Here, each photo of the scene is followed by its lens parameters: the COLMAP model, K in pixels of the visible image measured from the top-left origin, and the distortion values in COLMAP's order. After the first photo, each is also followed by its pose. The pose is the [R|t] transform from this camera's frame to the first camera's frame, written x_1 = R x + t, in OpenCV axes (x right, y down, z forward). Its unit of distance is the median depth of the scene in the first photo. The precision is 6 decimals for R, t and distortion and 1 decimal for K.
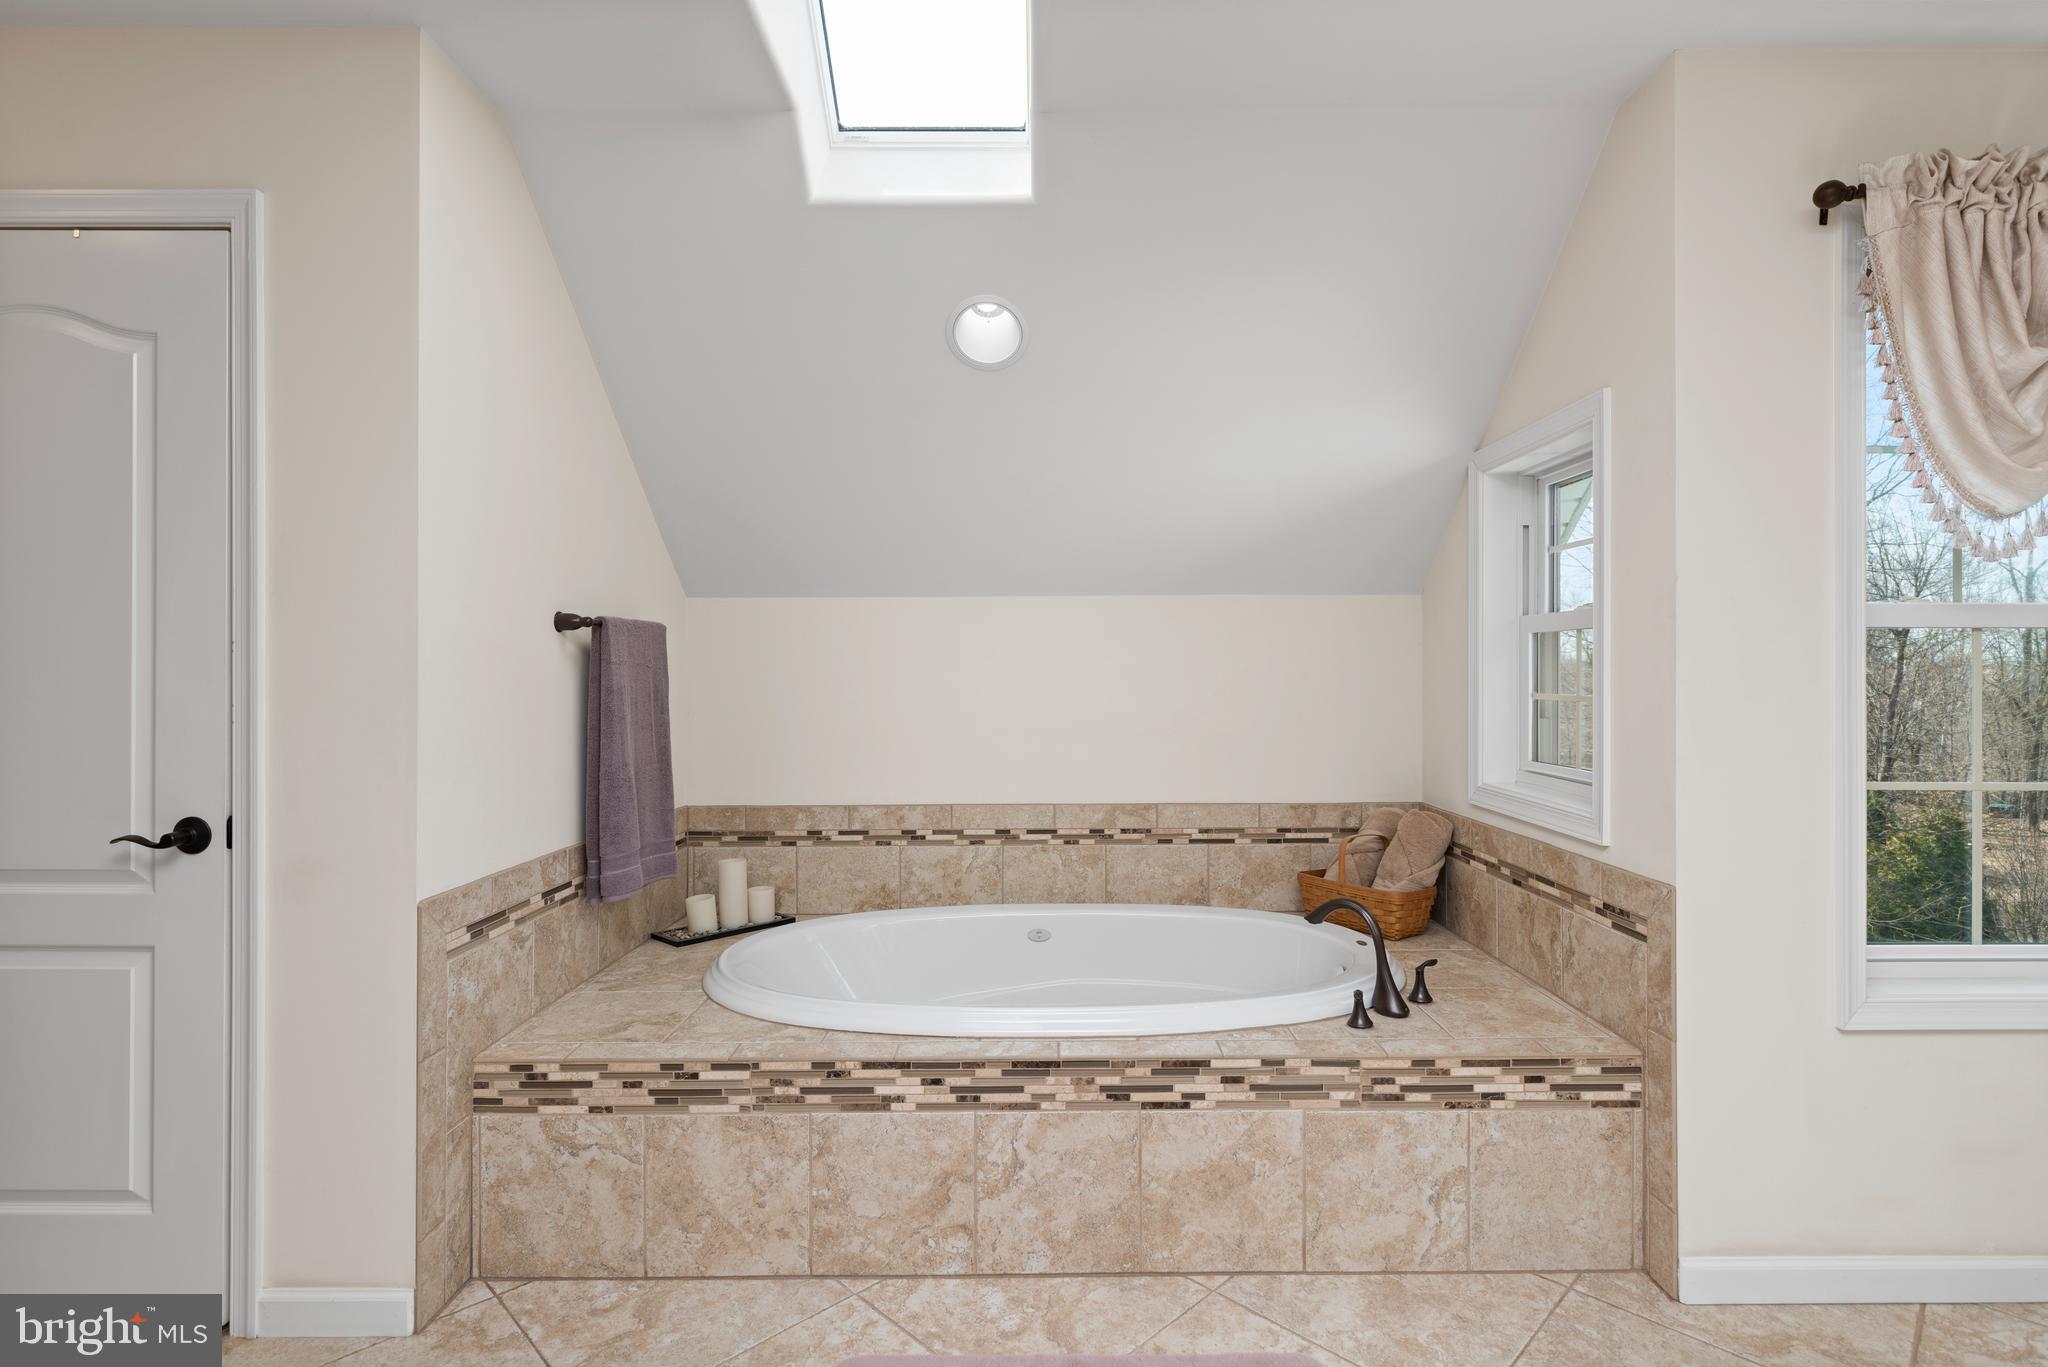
lens RADIAL K [[991.8, 0, 1054.4], [0, 991.8, 667.9], [0, 0, 1]] dist [-0.000141, -0.000155]
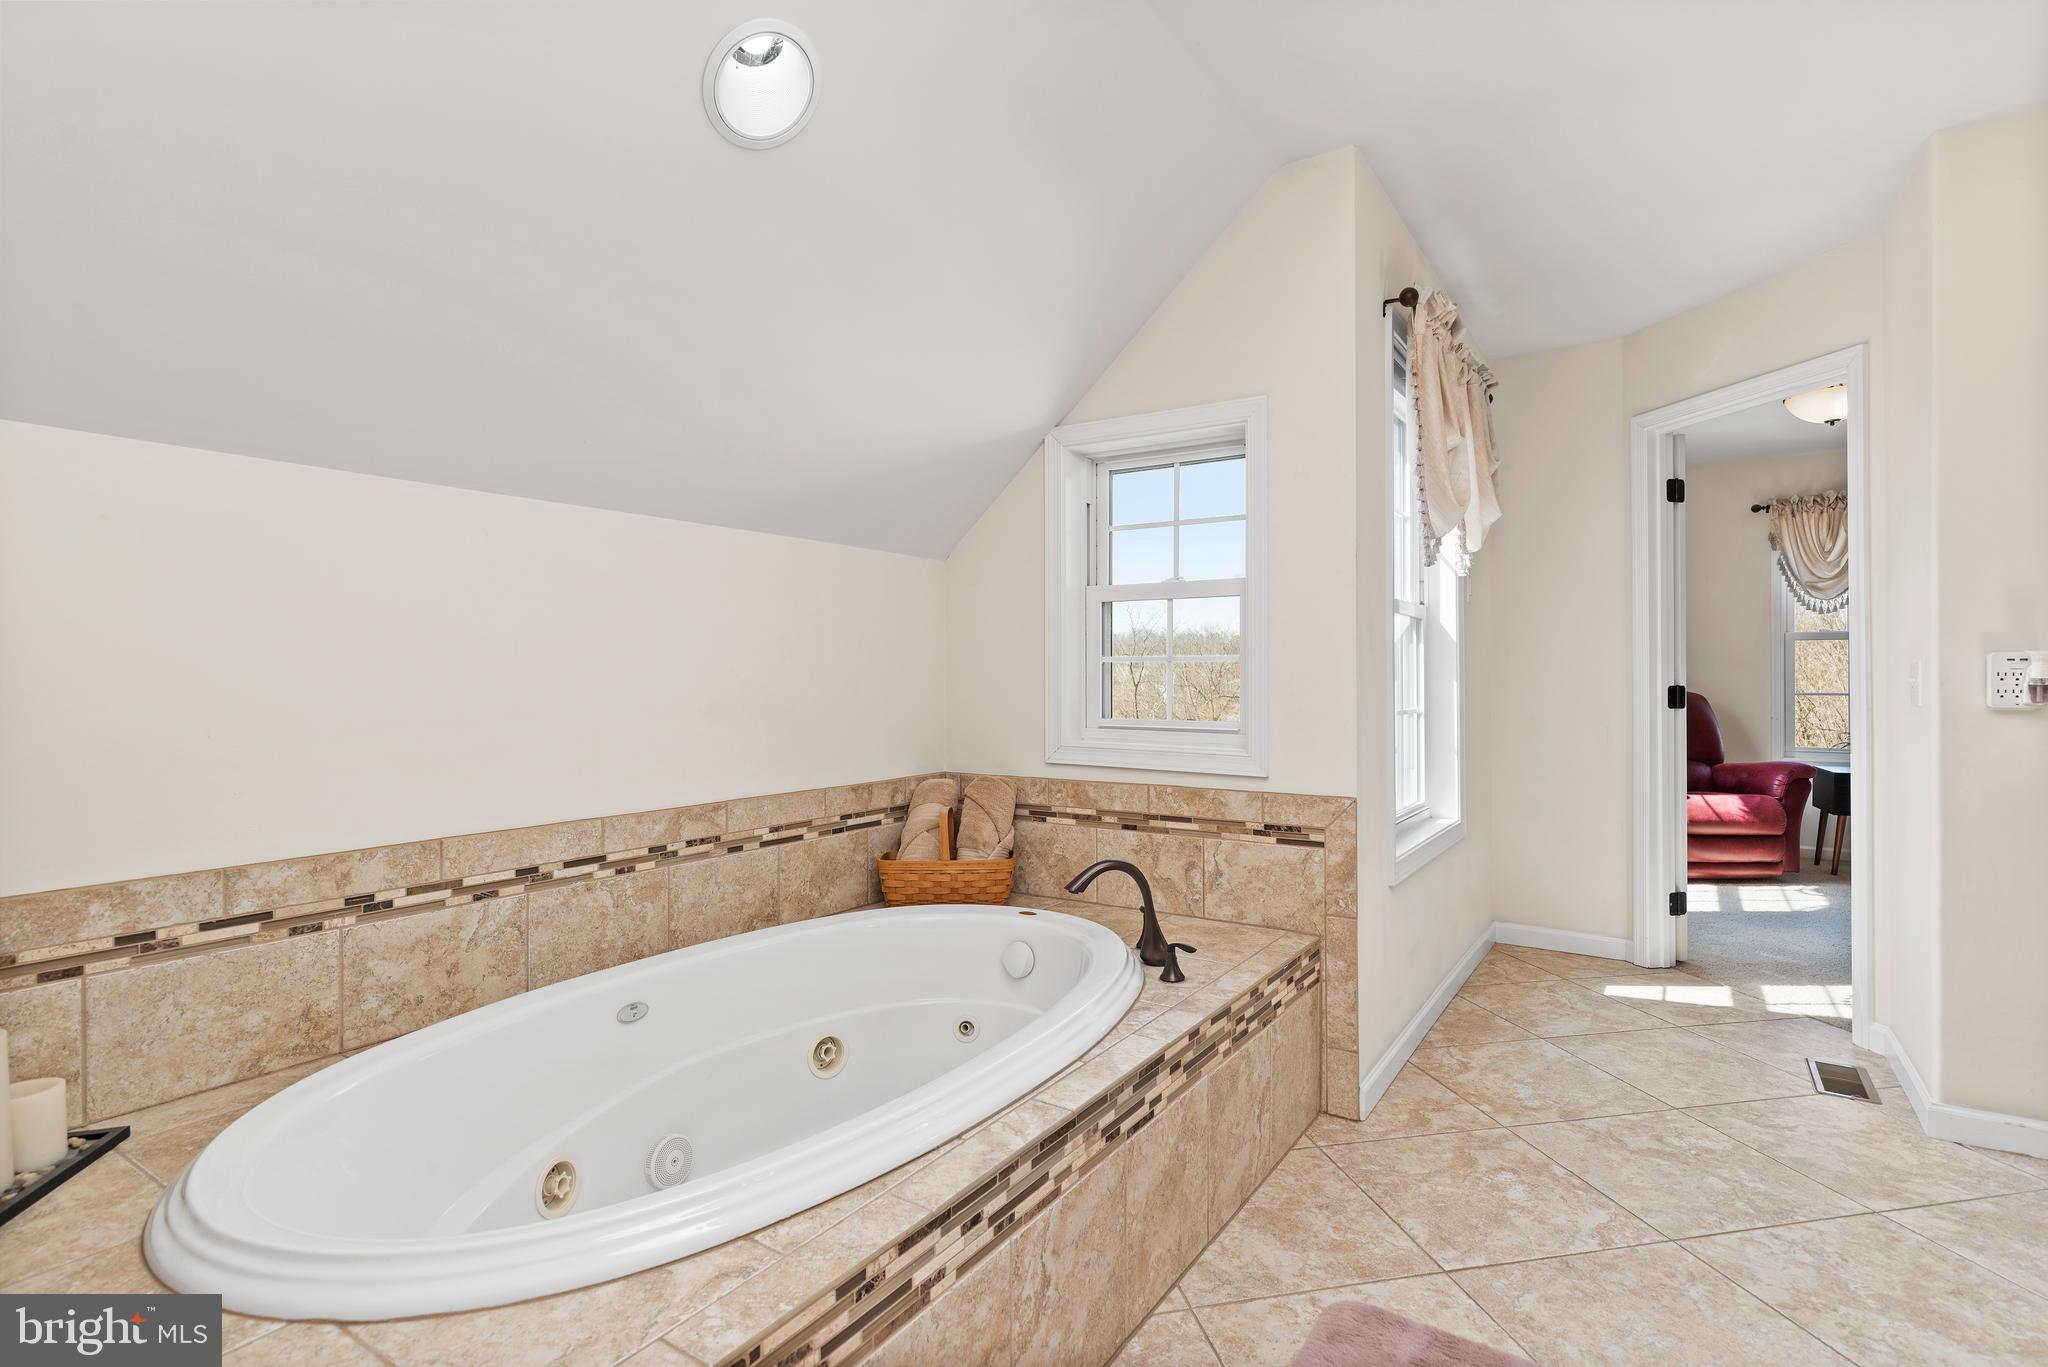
lens RADIAL K [[991.8, 0, 1025.0], [0, 991.8, 680.6], [0, 0, 1]] dist [-0.000141, -0.000155]
pose [[0.553438, -0.000763, 0.832890, -0.475126], [-0.004789, 0.999980, 0.004099, 0.047633], [-0.832876, -0.006258, 0.553424, 0.460860]]
